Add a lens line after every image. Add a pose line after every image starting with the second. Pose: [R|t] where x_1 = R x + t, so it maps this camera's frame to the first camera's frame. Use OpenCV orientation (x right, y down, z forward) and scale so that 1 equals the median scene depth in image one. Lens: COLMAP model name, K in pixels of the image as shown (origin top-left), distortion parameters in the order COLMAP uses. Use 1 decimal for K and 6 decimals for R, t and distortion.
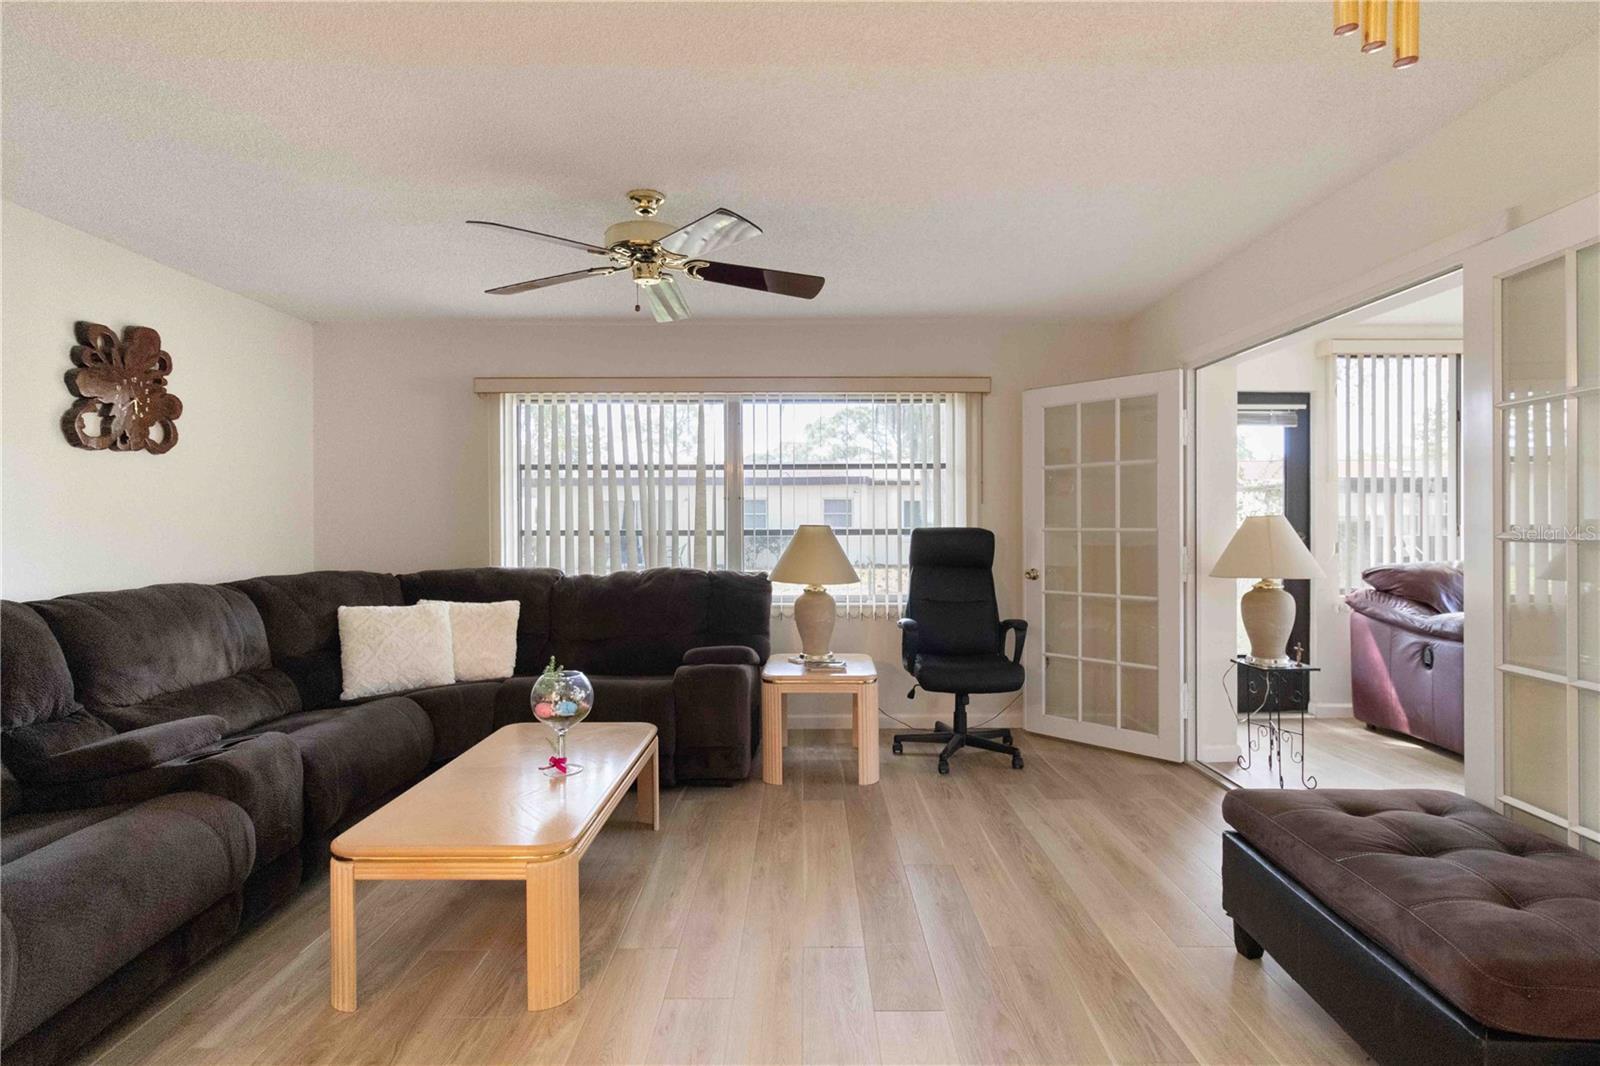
lens RADIAL K [[795.8, 0, 820.5], [0, 795.8, 527.5], [0, 0, 1]] dist [-0.007376, 0.001755]
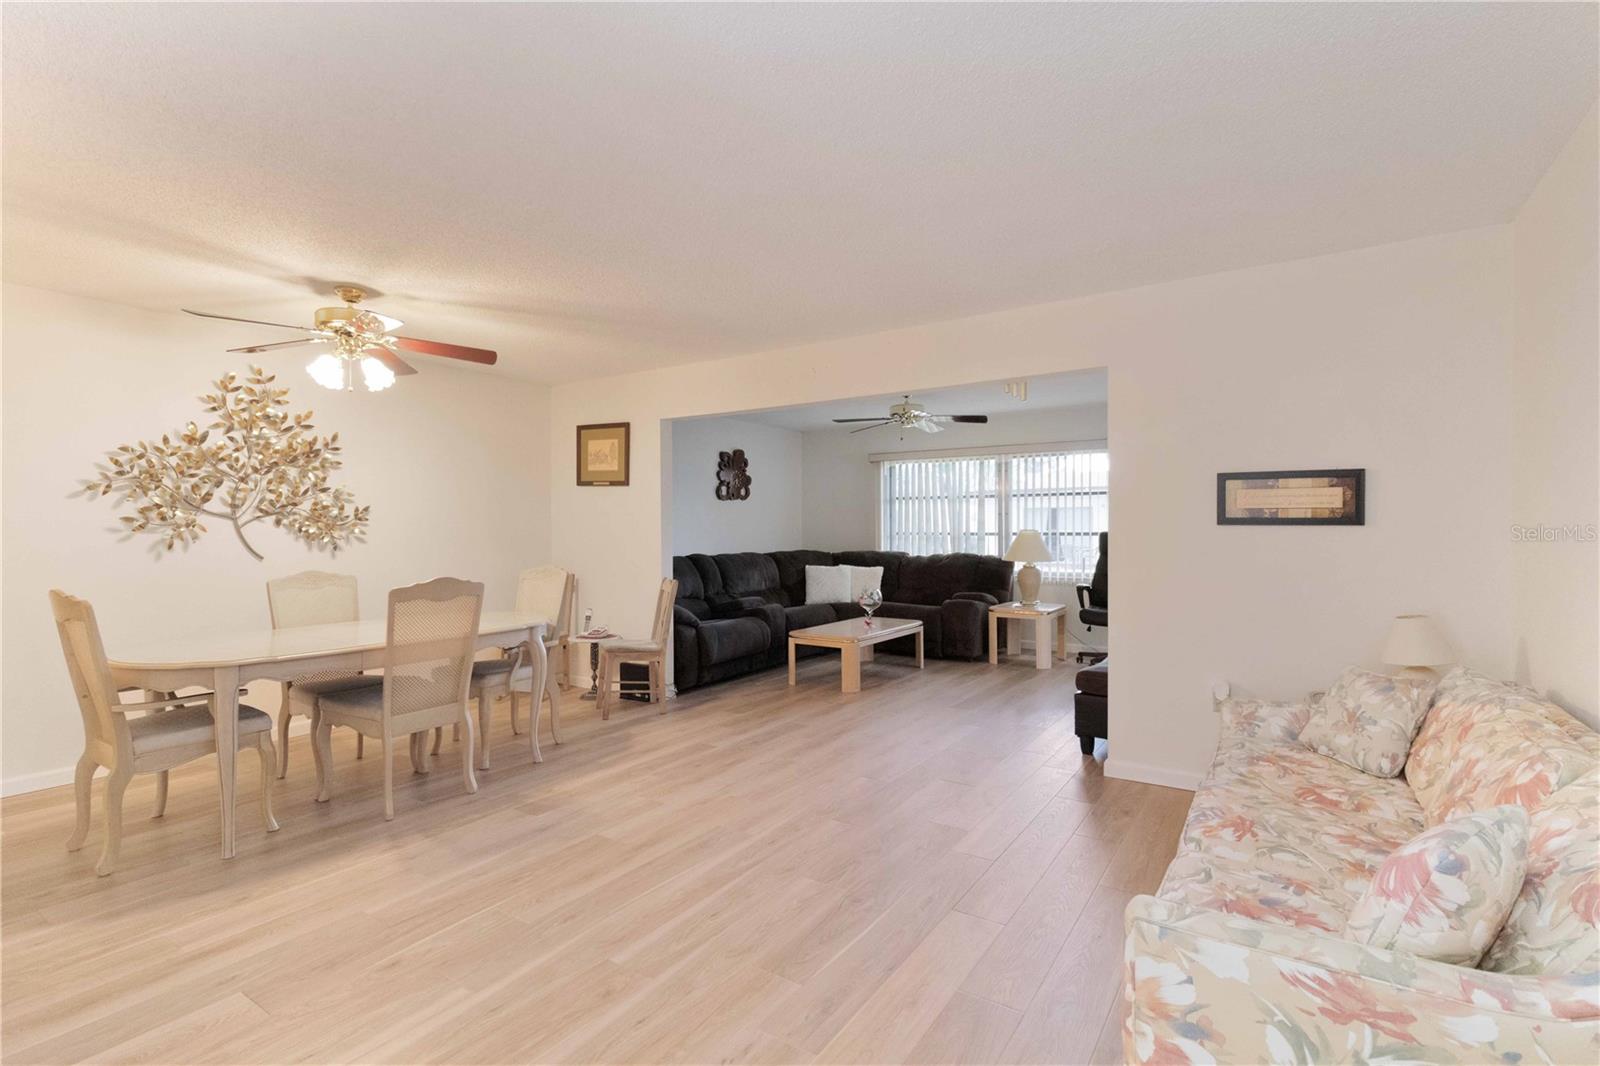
lens RADIAL K [[769.6, 0, 815.3], [0, 769.6, 525.6], [0, 0, 1]] dist [0.003574, 0.001009]
pose [[0.828599, -0.001176, -0.559842, 0.630169], [-0.001634, 0.999988, -0.004519, -0.004014], [0.559841, 0.004659, 0.828587, -0.785538]]
